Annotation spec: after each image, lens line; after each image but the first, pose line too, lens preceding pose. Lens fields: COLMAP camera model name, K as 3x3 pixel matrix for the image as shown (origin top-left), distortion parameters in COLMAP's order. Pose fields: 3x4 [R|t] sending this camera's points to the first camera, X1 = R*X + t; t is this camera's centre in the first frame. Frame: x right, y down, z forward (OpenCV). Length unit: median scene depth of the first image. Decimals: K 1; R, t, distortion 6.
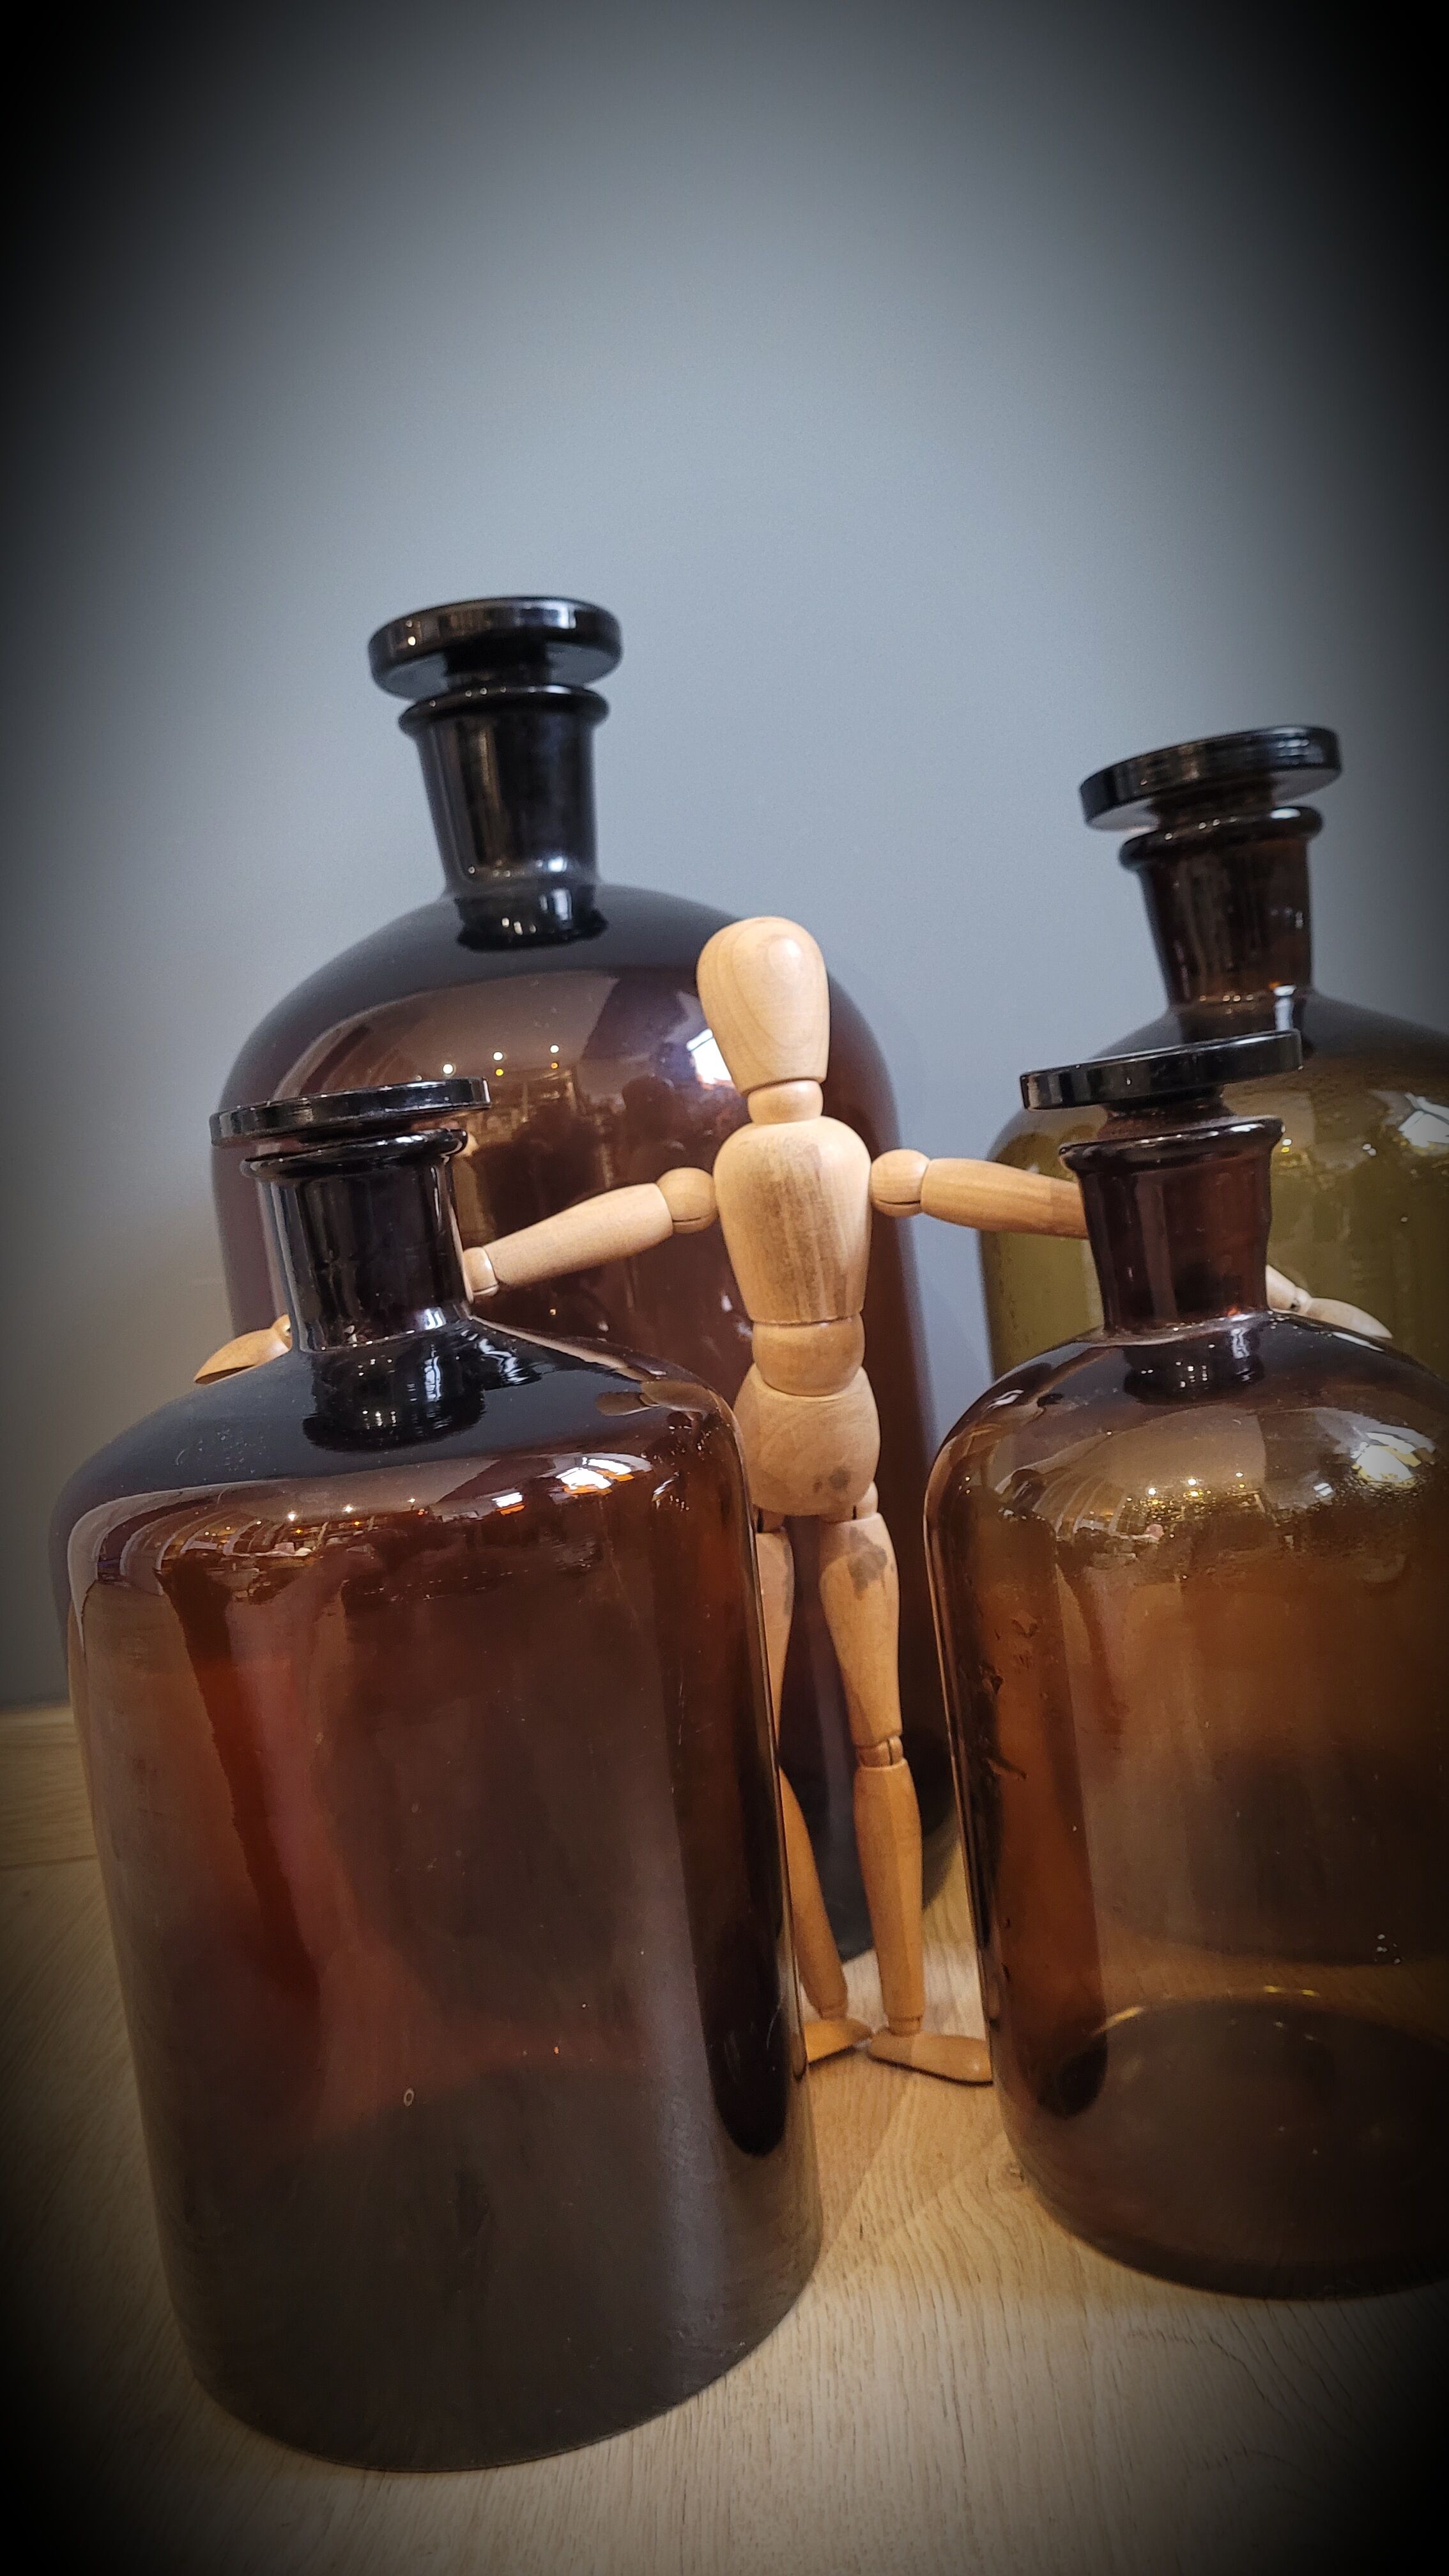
lens RADIAL K [[1975.9, 0, 724.5], [0, 1975.9, 1288.0], [0, 0, 1]] dist [0.012474, -0.000786]
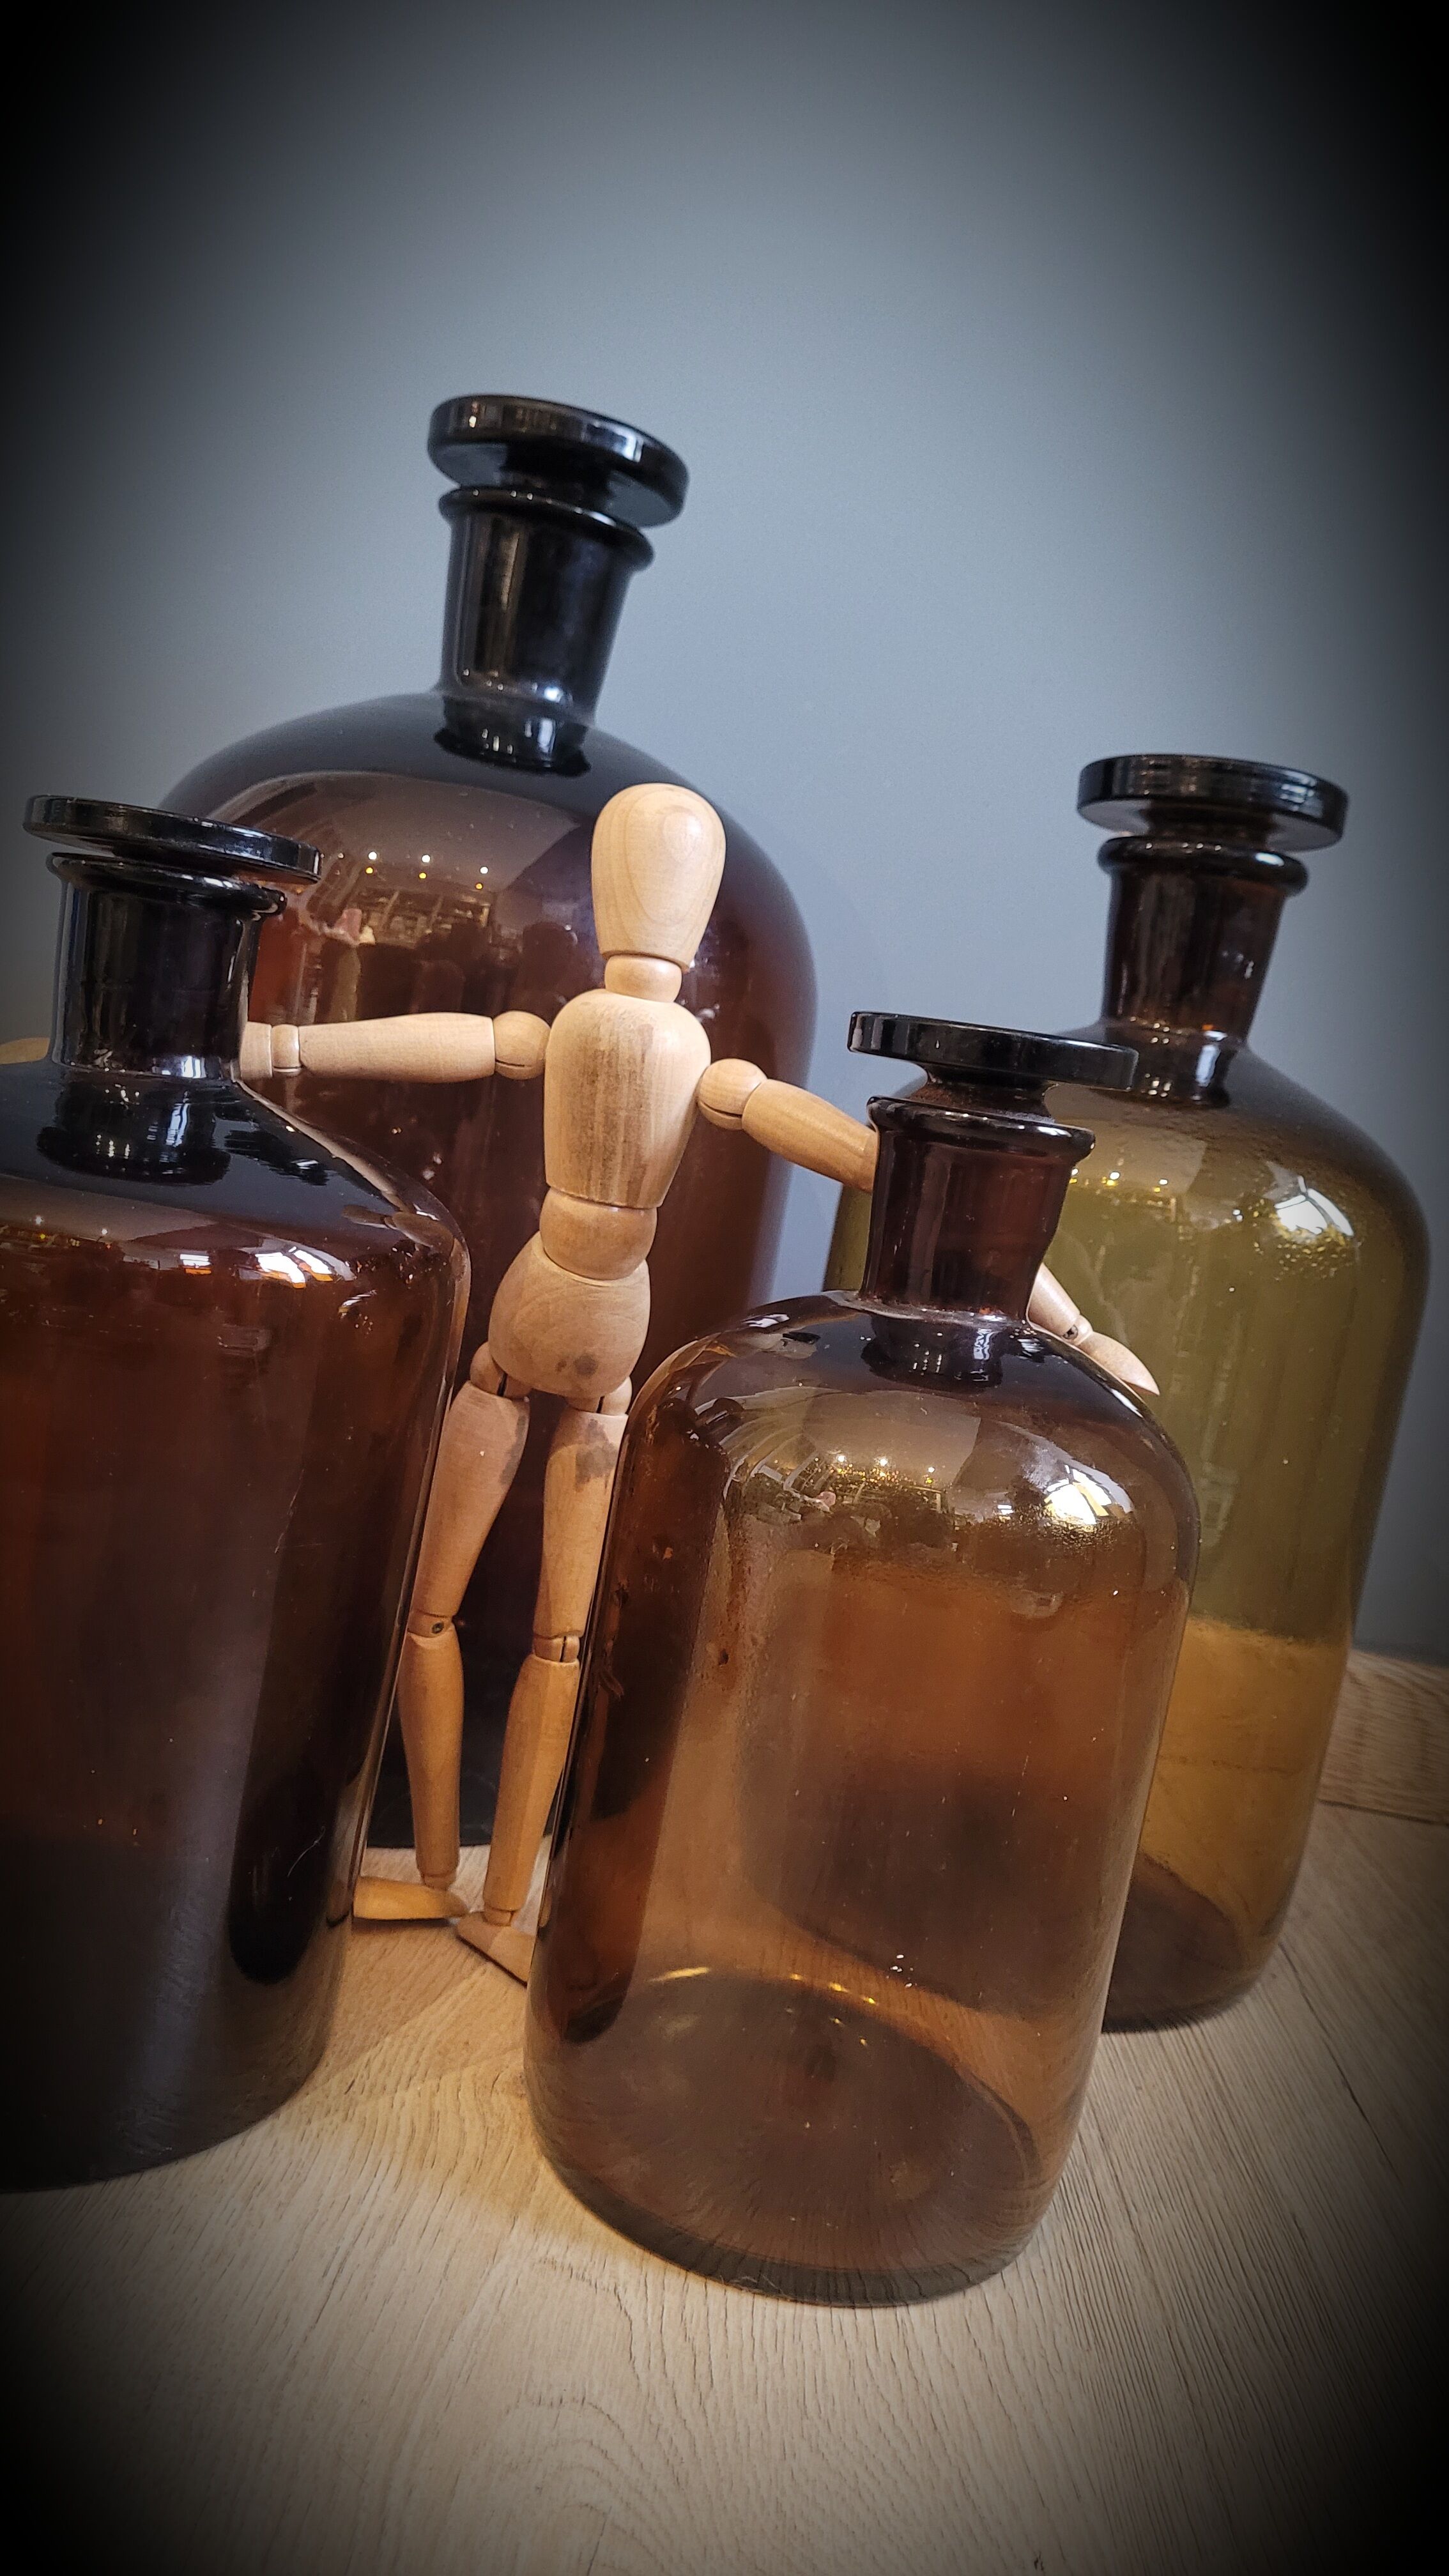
lens RADIAL K [[1962.3, 0, 740.9], [0, 1962.3, 1296.6], [0, 0, 1]] dist [0.011789, -0.009507]
pose [[0.952755, 0.302362, -0.028886, 0.154046], [-0.301104, 0.952709, 0.041020, 0.001238], [0.039923, -0.030384, 0.998741, 0.036528]]
